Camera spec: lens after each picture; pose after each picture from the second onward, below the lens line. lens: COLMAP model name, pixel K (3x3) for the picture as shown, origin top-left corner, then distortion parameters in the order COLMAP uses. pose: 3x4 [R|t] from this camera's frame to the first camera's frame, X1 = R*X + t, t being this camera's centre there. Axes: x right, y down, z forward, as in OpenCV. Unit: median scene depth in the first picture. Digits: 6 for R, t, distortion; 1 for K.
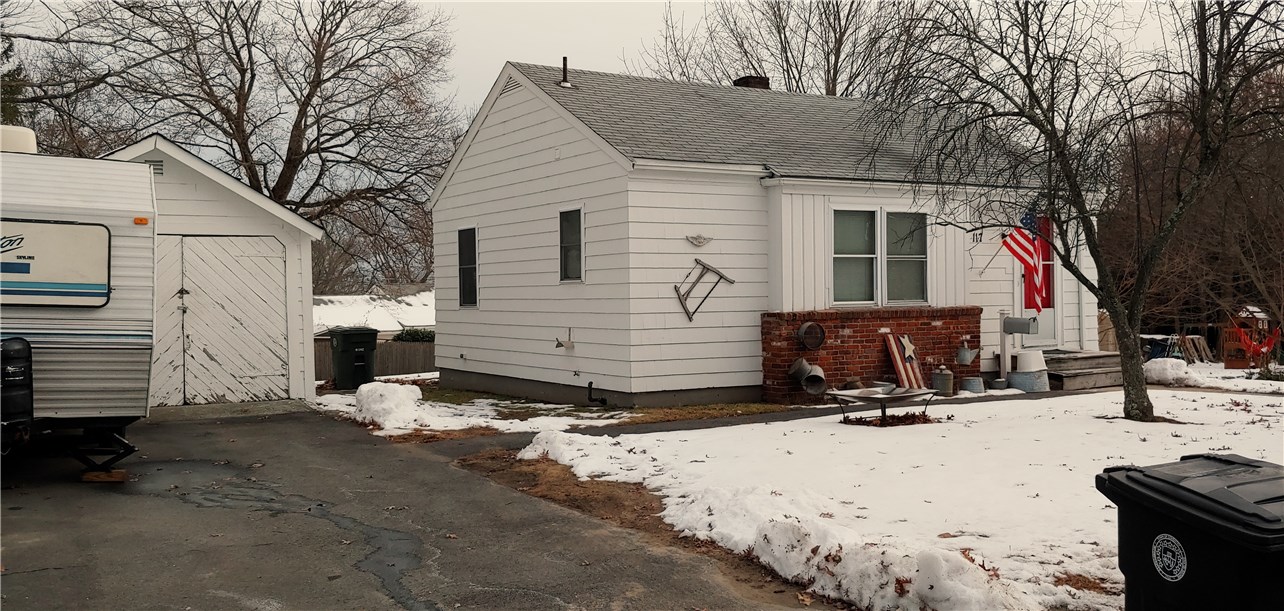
lens RADIAL K [[1151.8, 0, 640.8], [0, 1151.8, 302.7], [0, 0, 1]] dist [-0.002566, -0.002600]
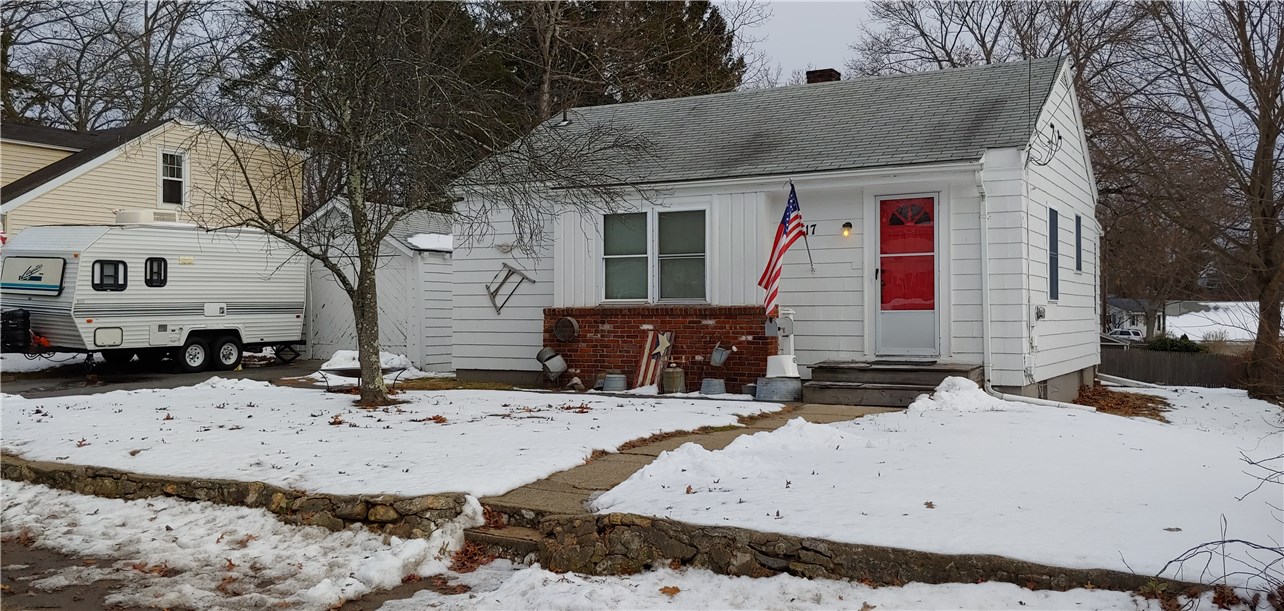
lens RADIAL K [[1151.8, 0, 640.4], [0, 1151.8, 306.2], [0, 0, 1]] dist [-0.002566, -0.002600]
pose [[0.515718, 0.007240, -0.856728, 1.115011], [-0.011706, 0.999930, 0.001404, 0.003890], [0.856678, 0.009305, 0.515767, 0.470182]]
